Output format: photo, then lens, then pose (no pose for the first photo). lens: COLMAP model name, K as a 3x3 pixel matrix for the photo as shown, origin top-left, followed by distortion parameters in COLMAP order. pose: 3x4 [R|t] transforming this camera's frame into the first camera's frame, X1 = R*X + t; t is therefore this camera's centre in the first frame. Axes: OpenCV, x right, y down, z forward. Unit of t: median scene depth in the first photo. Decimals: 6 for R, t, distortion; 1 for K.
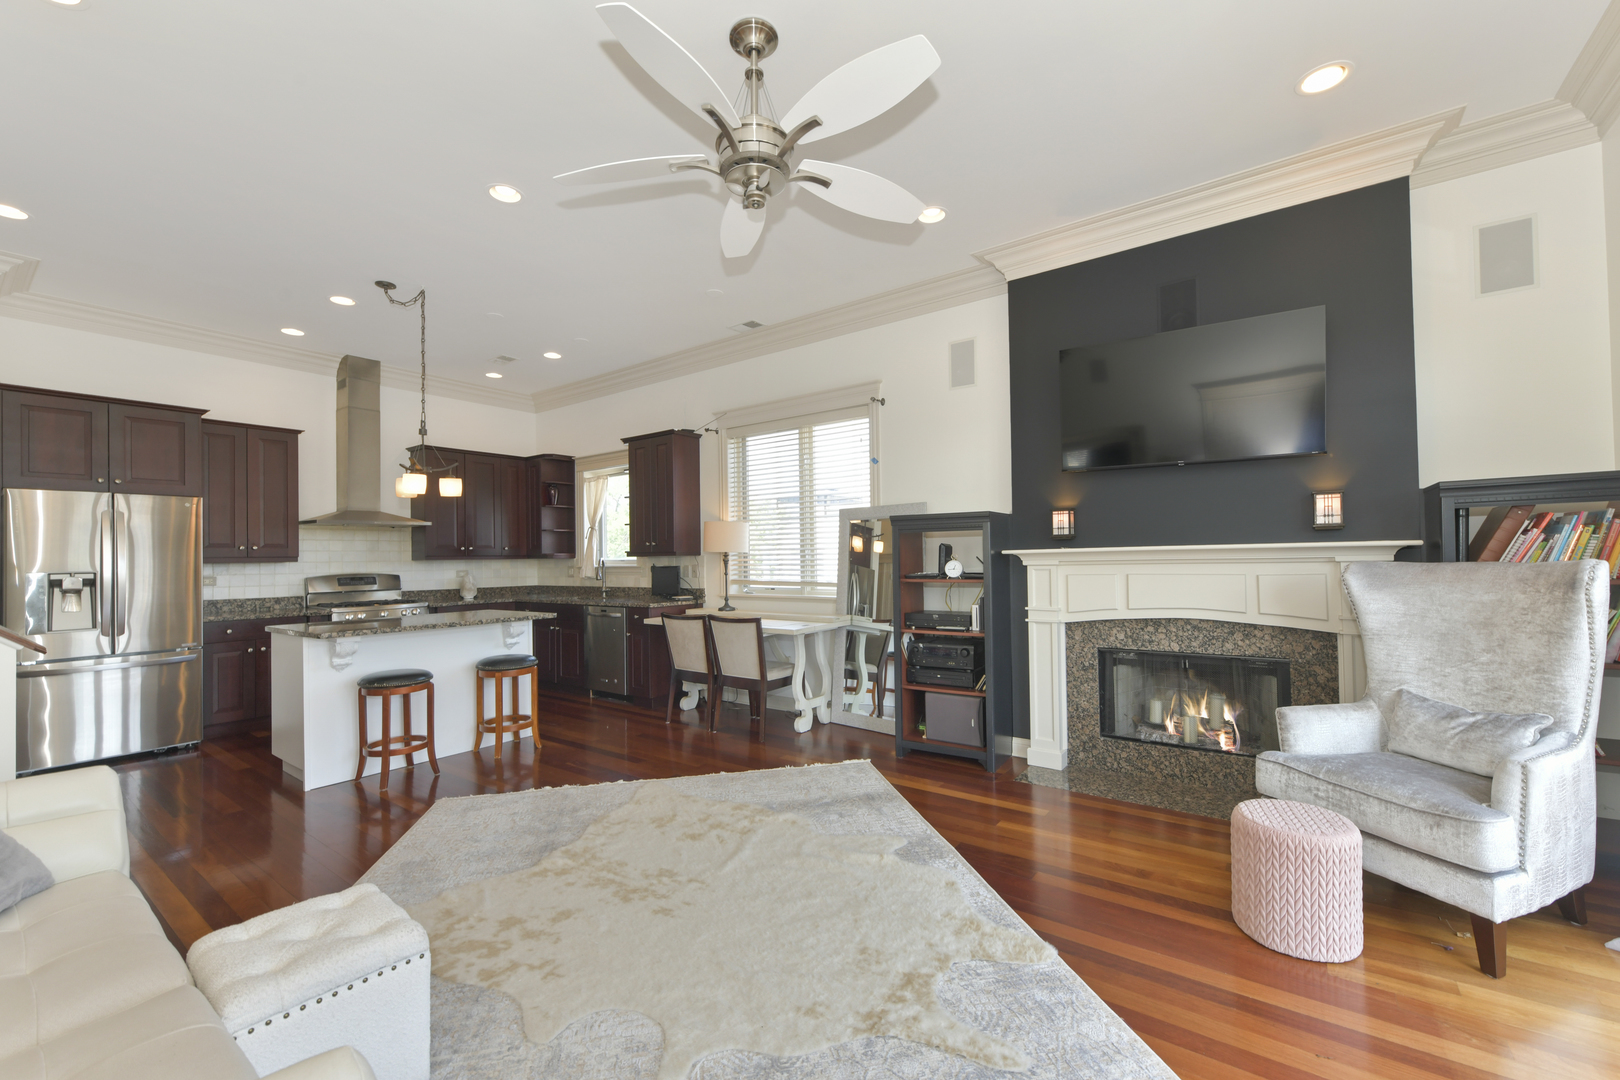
lens RADIAL K [[649.5, 0, 812.6], [0, 649.5, 545.6], [0, 0, 1]] dist [-0.000248, -0.000016]
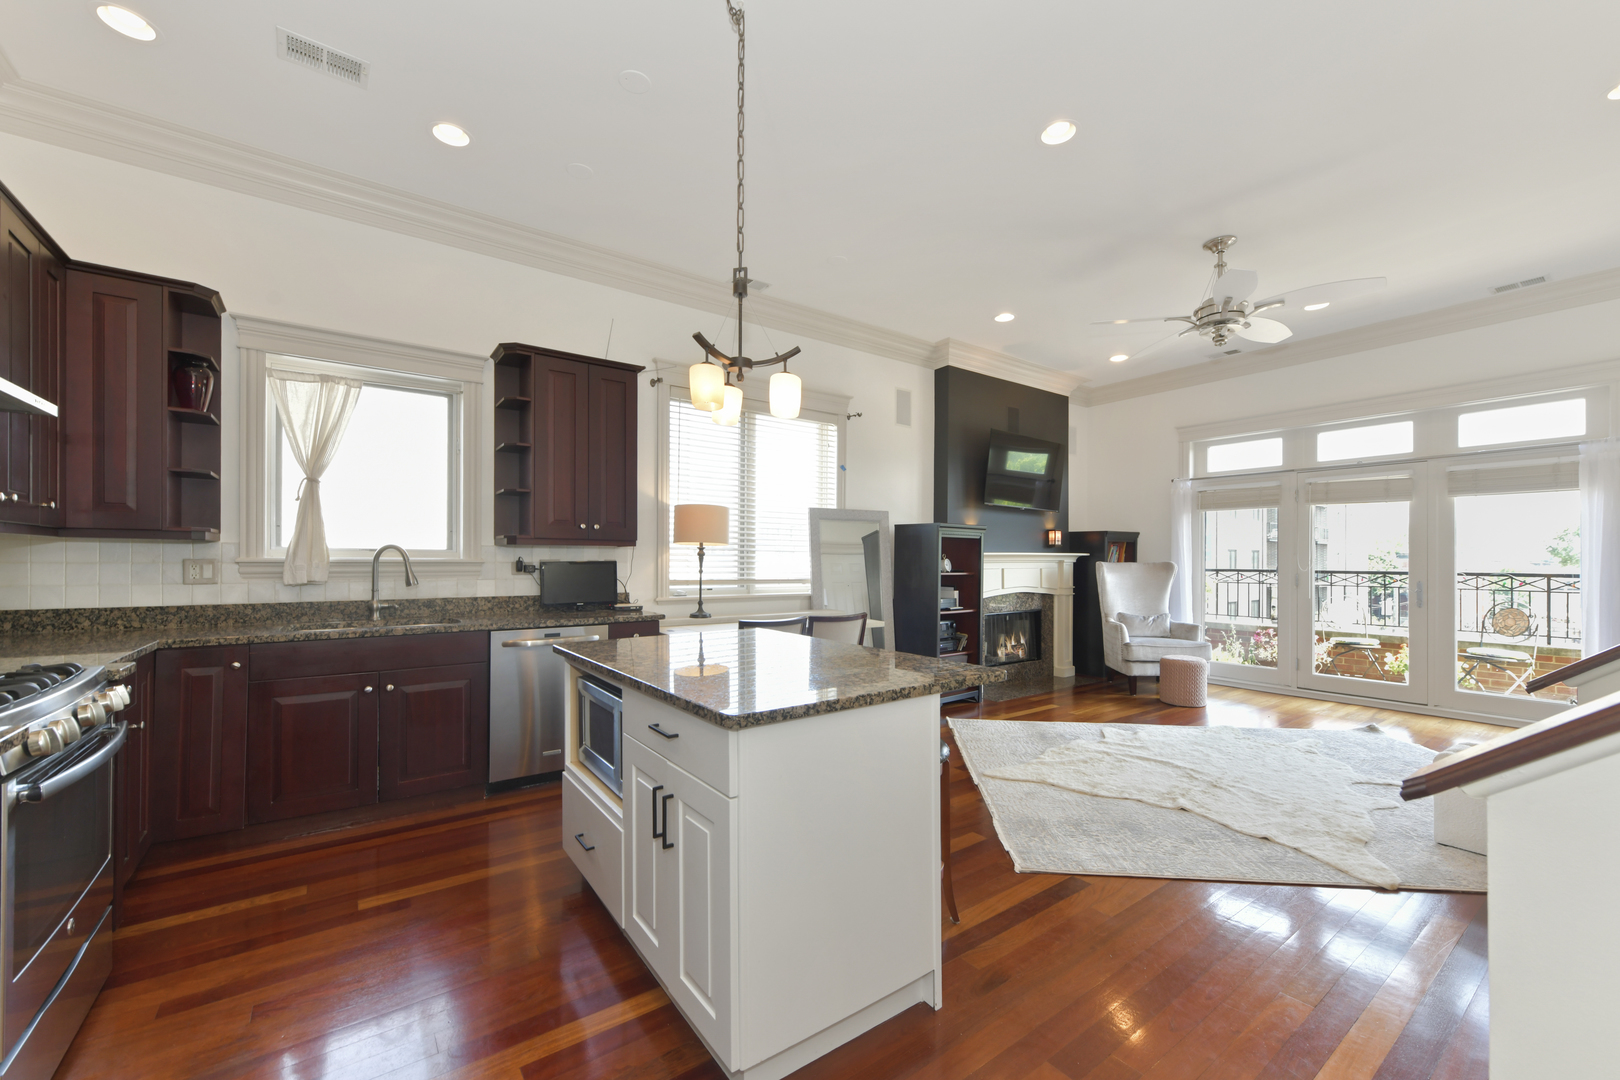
lens RADIAL K [[638.6, 0, 806.5], [0, 638.6, 557.9], [0, 0, 1]] dist [-0.000570, -0.000210]
pose [[0.314023, 0.019925, 0.949206, -1.168829], [-0.025732, 0.999591, -0.012469, 0.046299], [-0.949066, -0.020509, 0.314408, 0.876678]]
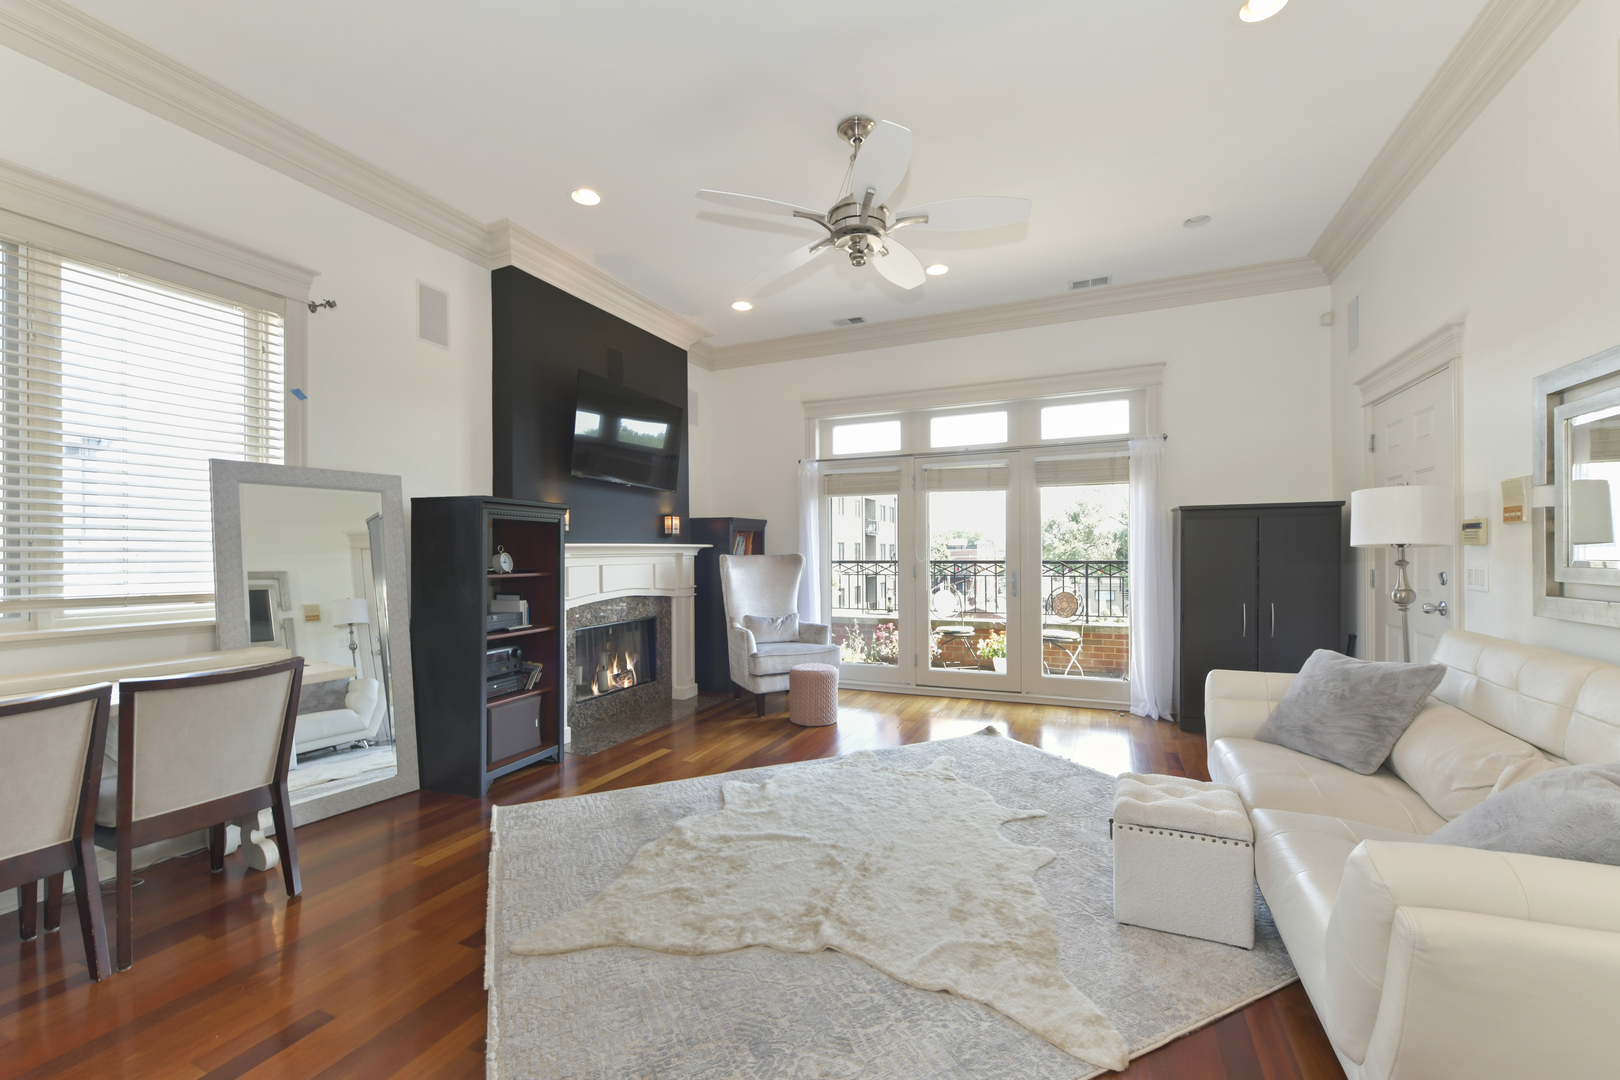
lens RADIAL K [[657.8, 0, 809.1], [0, 657.8, 553.4], [0, 0, 1]] dist [-0.000371, -0.000067]
pose [[-0.220443, 0.017397, 0.975245, -0.770522], [-0.006255, 0.999795, -0.019249, 0.039343], [-0.975380, -0.010344, -0.220289, 0.807813]]
